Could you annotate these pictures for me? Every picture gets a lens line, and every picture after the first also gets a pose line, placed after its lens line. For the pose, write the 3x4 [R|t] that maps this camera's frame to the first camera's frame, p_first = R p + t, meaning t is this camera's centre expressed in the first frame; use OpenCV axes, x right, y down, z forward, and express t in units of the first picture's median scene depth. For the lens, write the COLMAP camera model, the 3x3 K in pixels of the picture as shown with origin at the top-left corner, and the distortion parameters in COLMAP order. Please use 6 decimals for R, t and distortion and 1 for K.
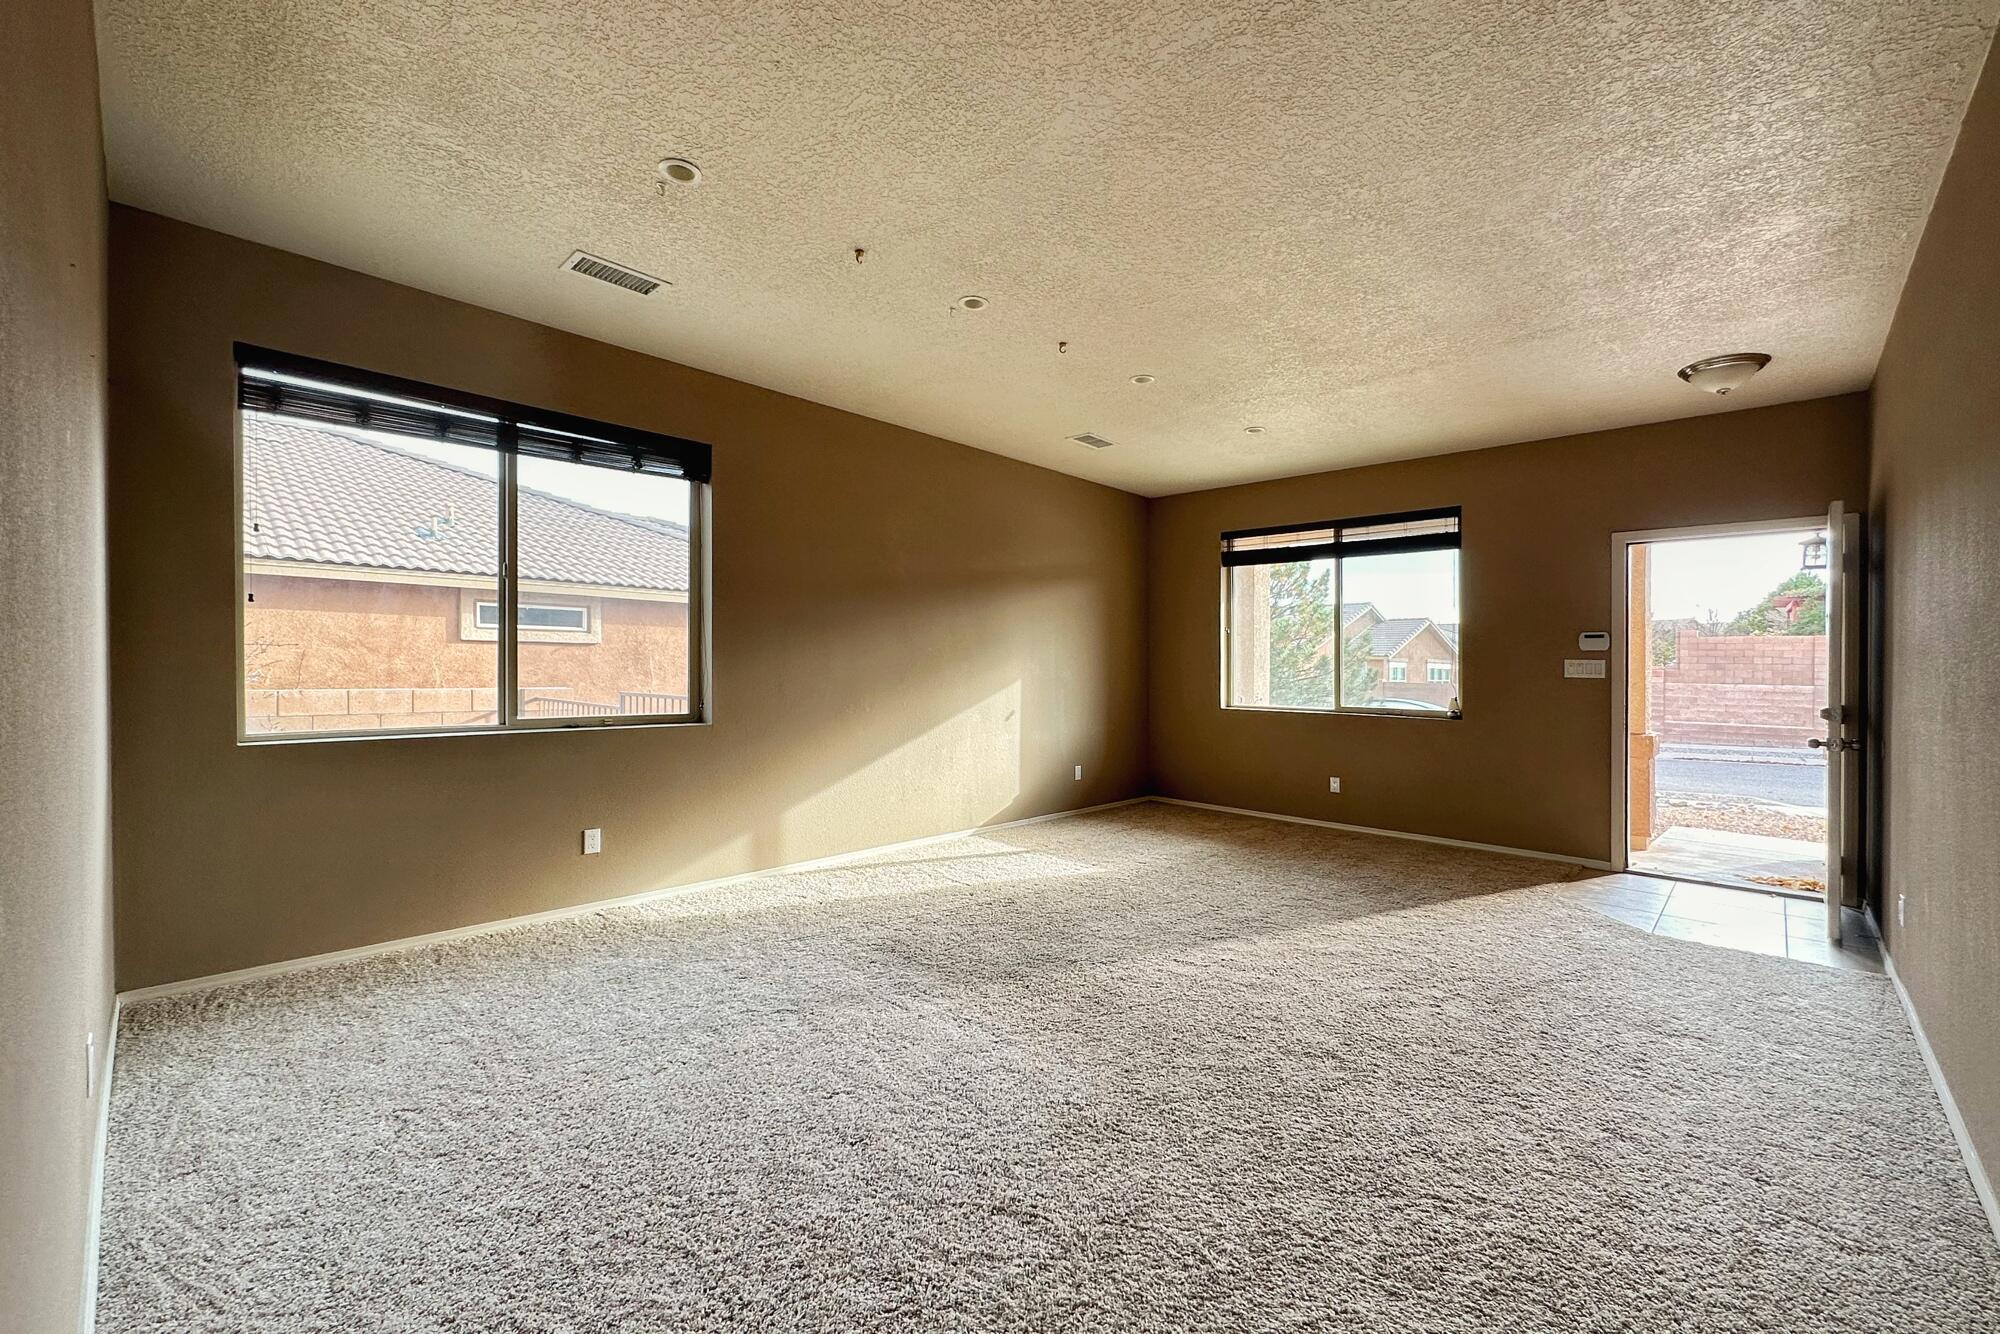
lens RADIAL K [[792.1, 0, 1003.4], [0, 792.1, 689.3], [0, 0, 1]] dist [-0.000252, -0.000187]
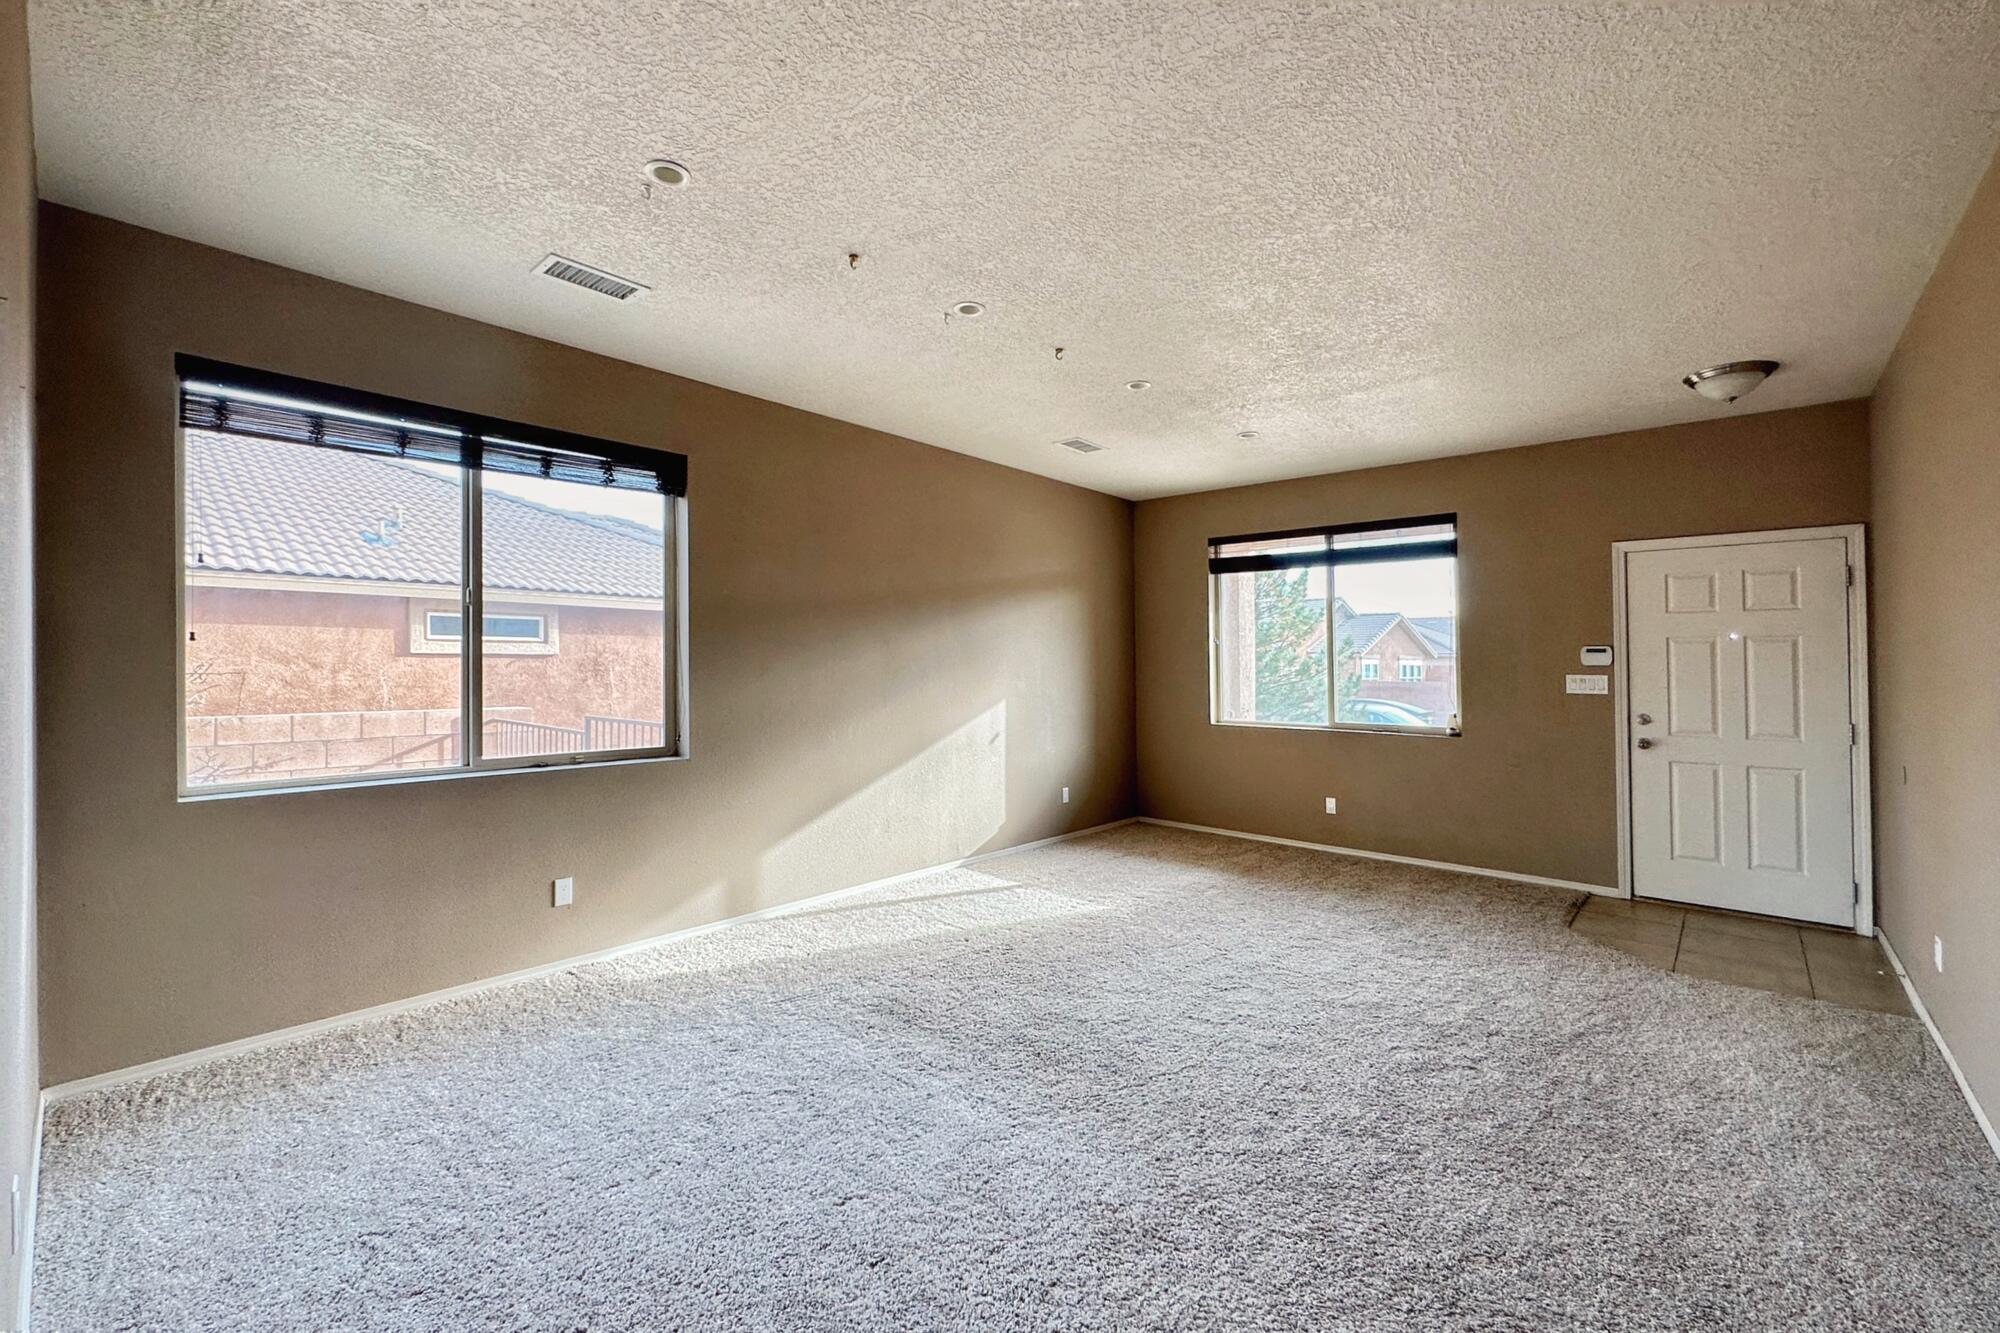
lens RADIAL K [[811.6, 0, 969.0], [0, 811.6, 671.7], [0, 0, 1]] dist [-0.000977, 0.000449]
pose [[0.999859, 0.003514, 0.016415, -0.065002], [-0.003429, 0.999981, -0.005182, -0.063748], [-0.016433, 0.005125, 0.999852, 0.046888]]
